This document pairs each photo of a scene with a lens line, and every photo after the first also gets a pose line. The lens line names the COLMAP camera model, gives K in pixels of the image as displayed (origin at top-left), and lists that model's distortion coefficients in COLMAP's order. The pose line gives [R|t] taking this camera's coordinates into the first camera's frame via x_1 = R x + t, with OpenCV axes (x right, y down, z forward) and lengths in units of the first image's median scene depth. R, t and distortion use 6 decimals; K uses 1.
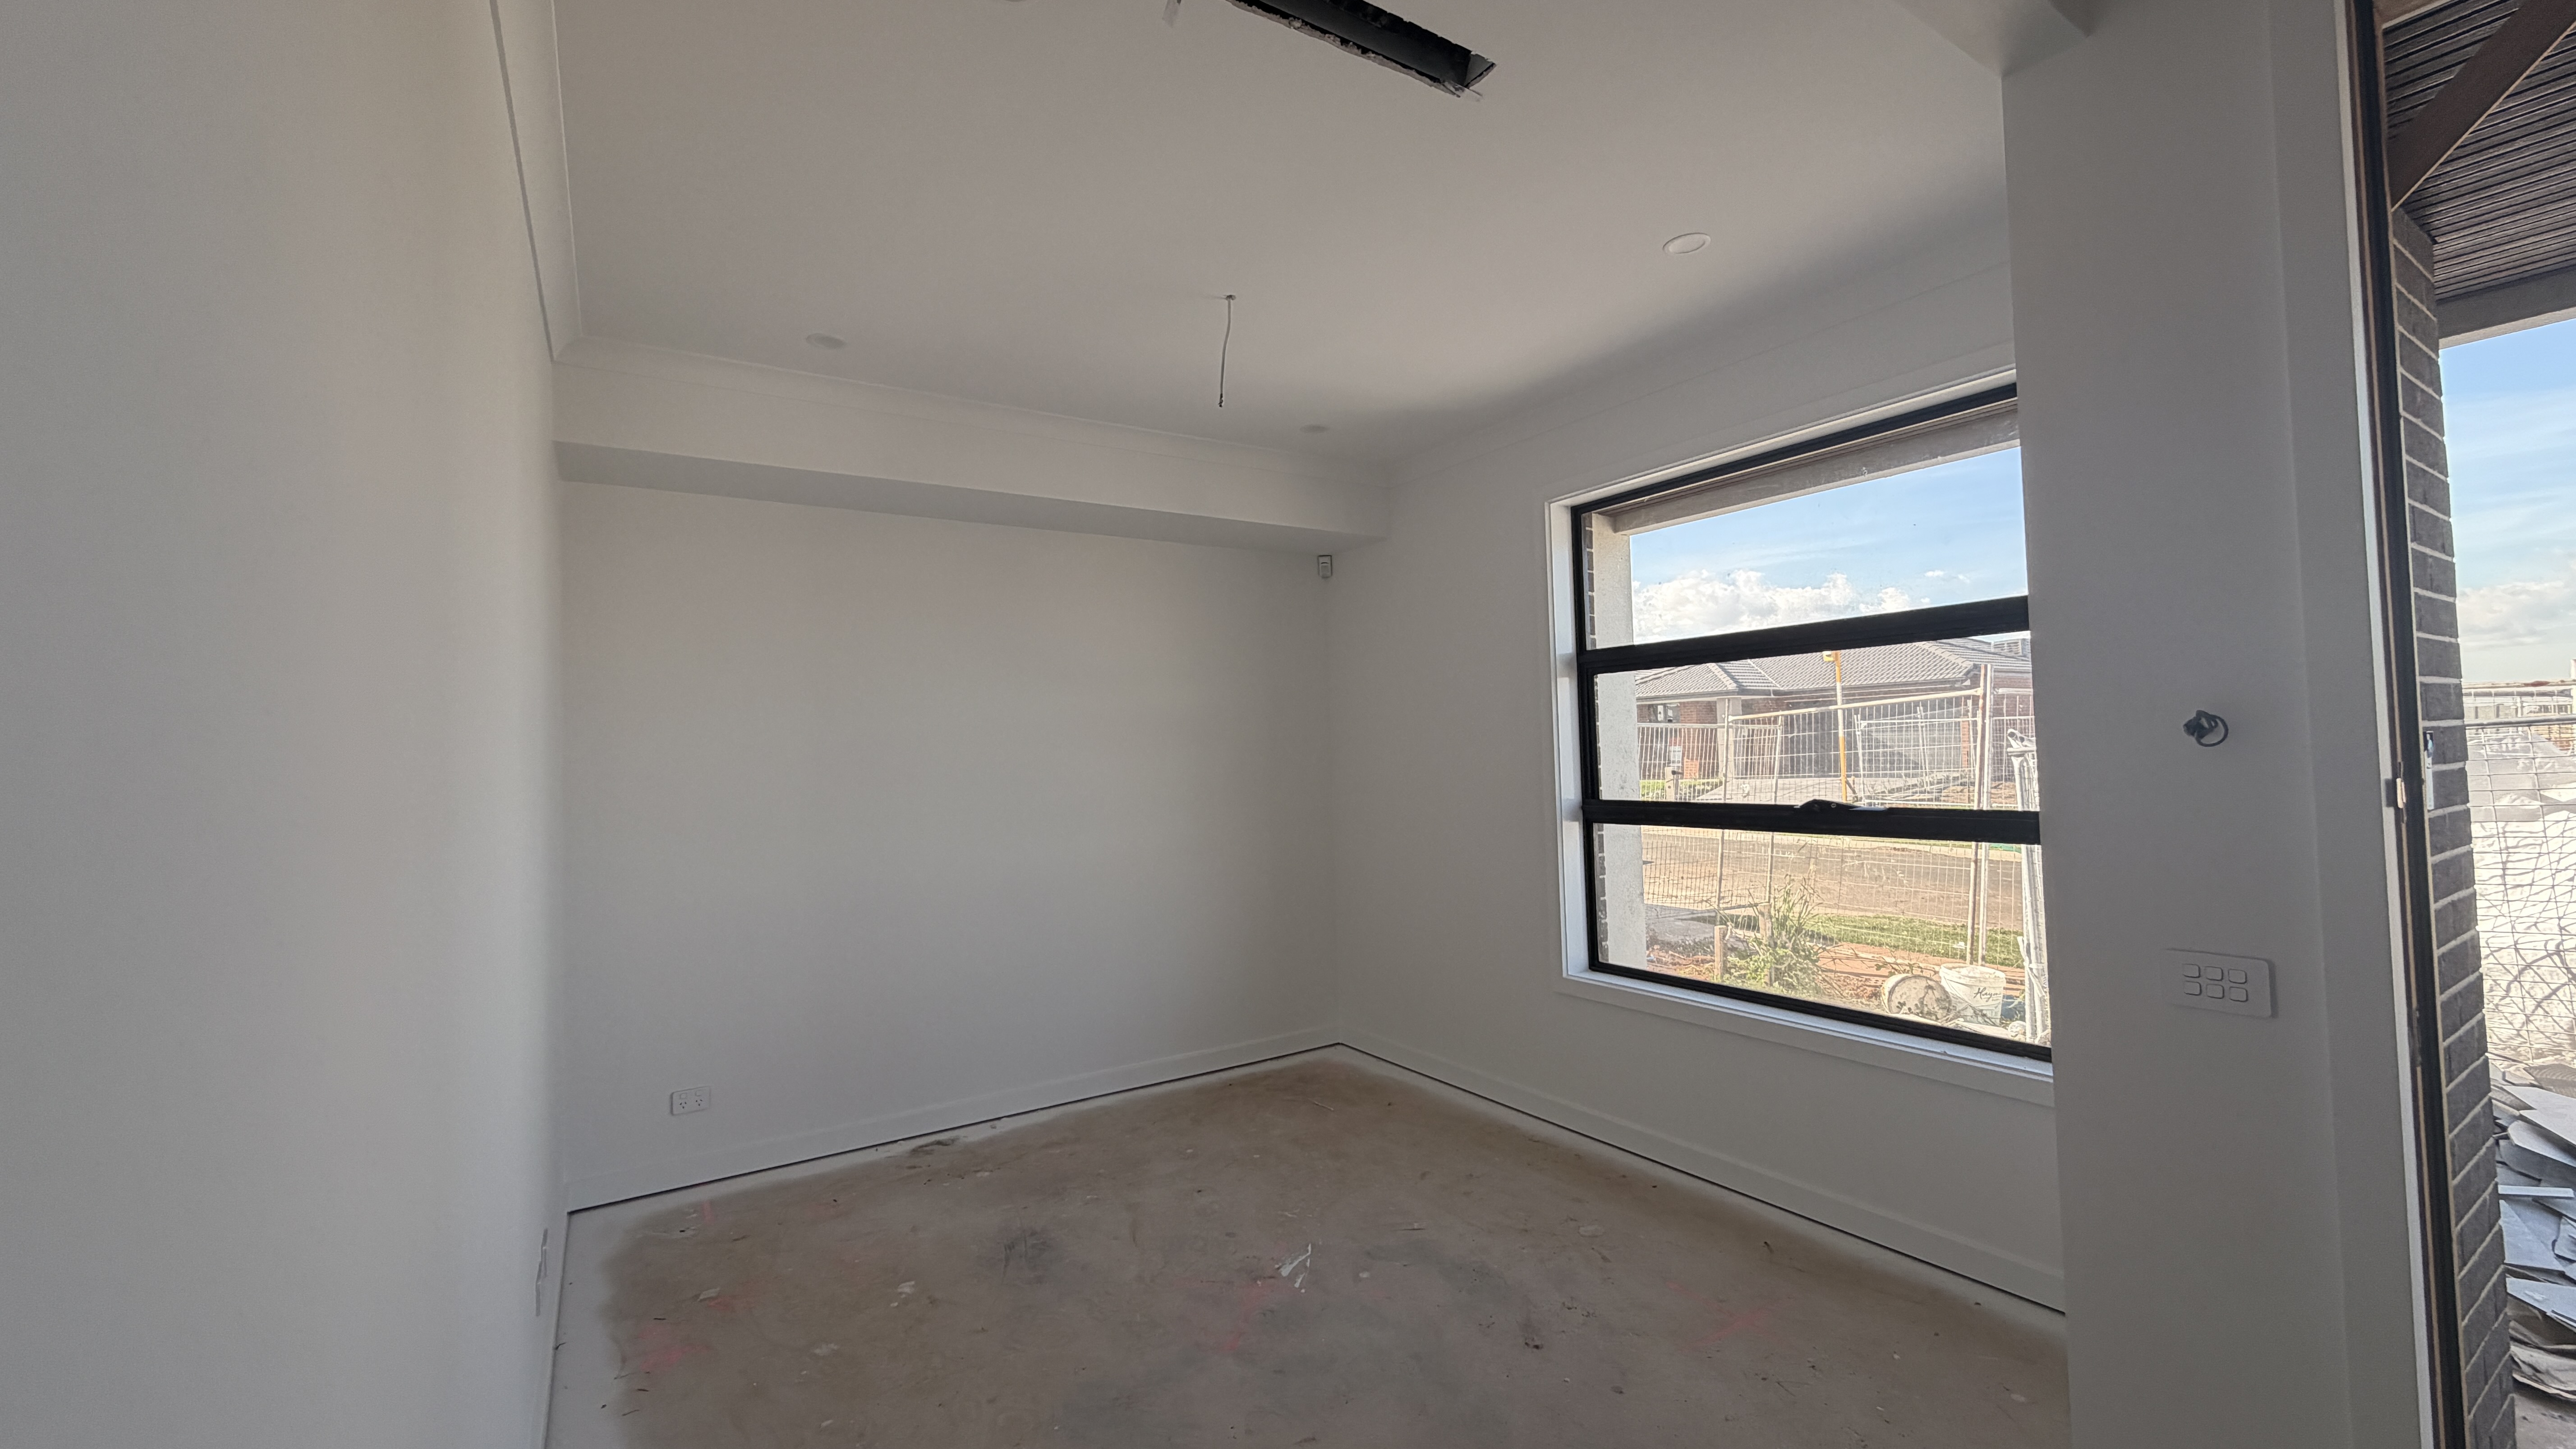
lens RADIAL K [[1028.4, 0, 1286.6], [0, 1028.4, 718.2], [0, 0, 1]] dist [-0.001991, 0.001328]
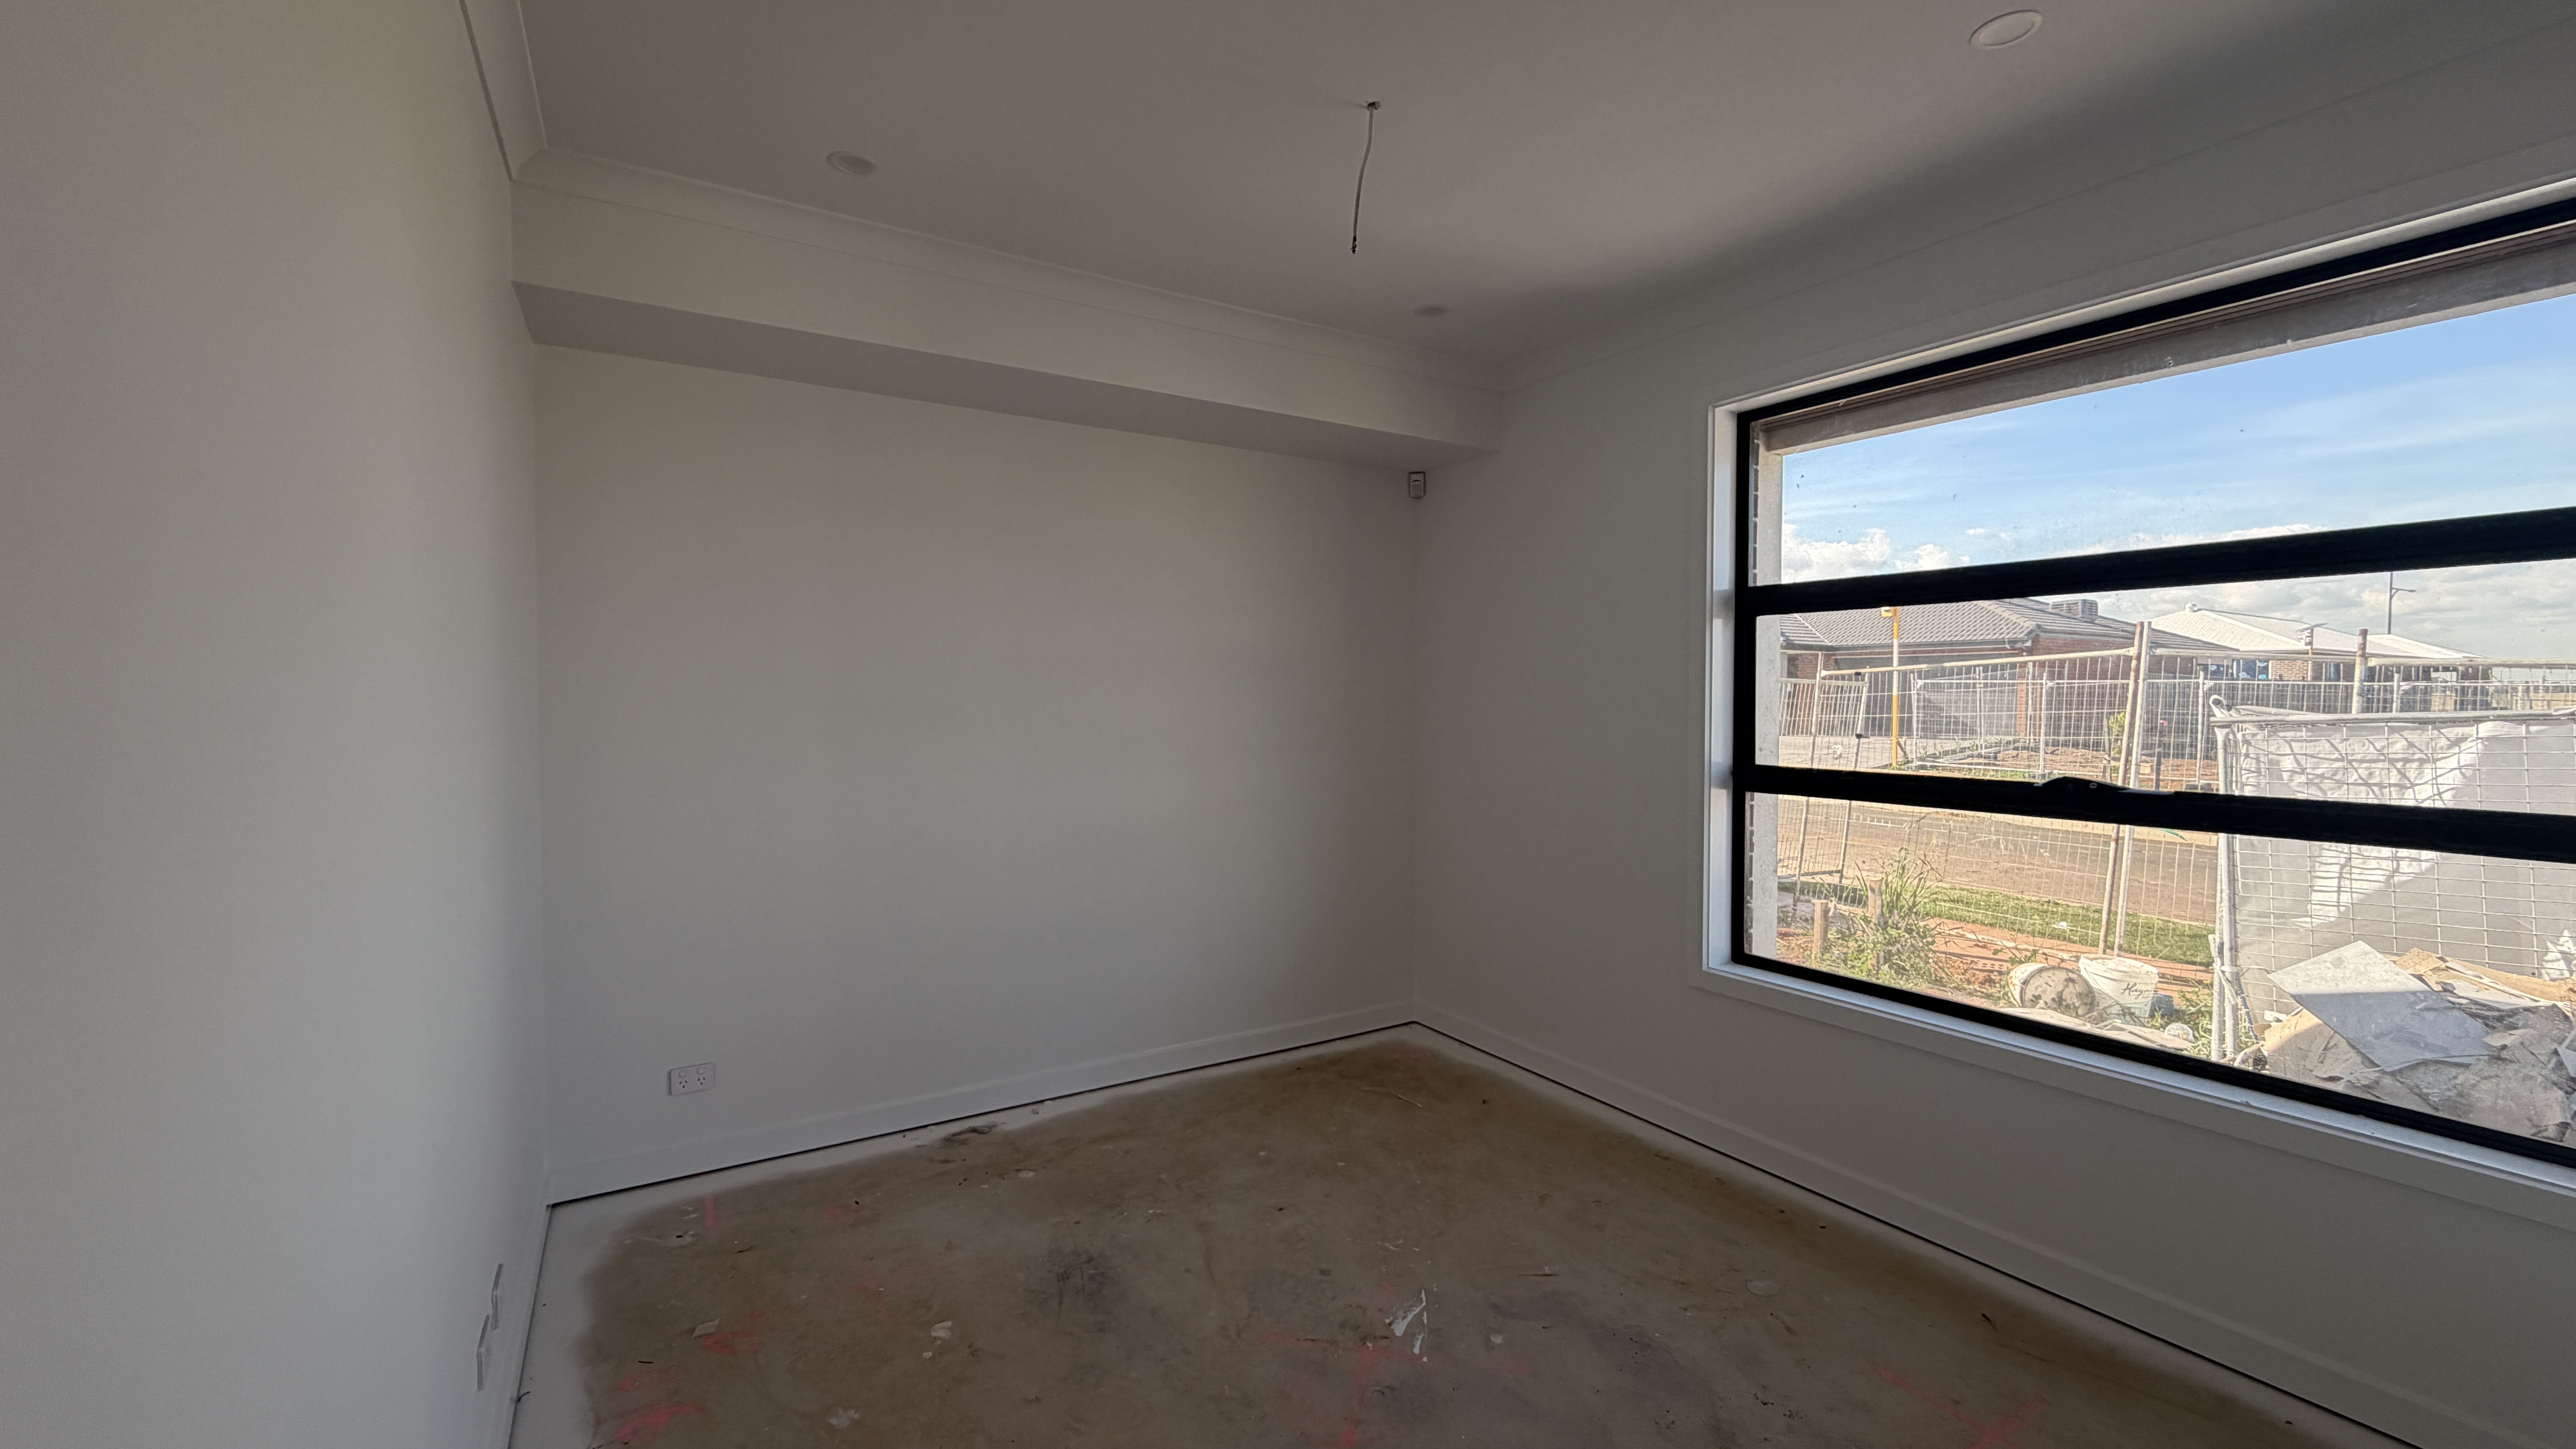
lens RADIAL K [[1028.4, 0, 1288.3], [0, 1028.4, 719.8], [0, 0, 1]] dist [-0.001991, 0.001328]
pose [[0.999368, 0.031181, -0.017062, -0.068954], [-0.030112, 0.997762, 0.059707, 0.003495], [0.018885, -0.059155, 0.998070, 0.155699]]
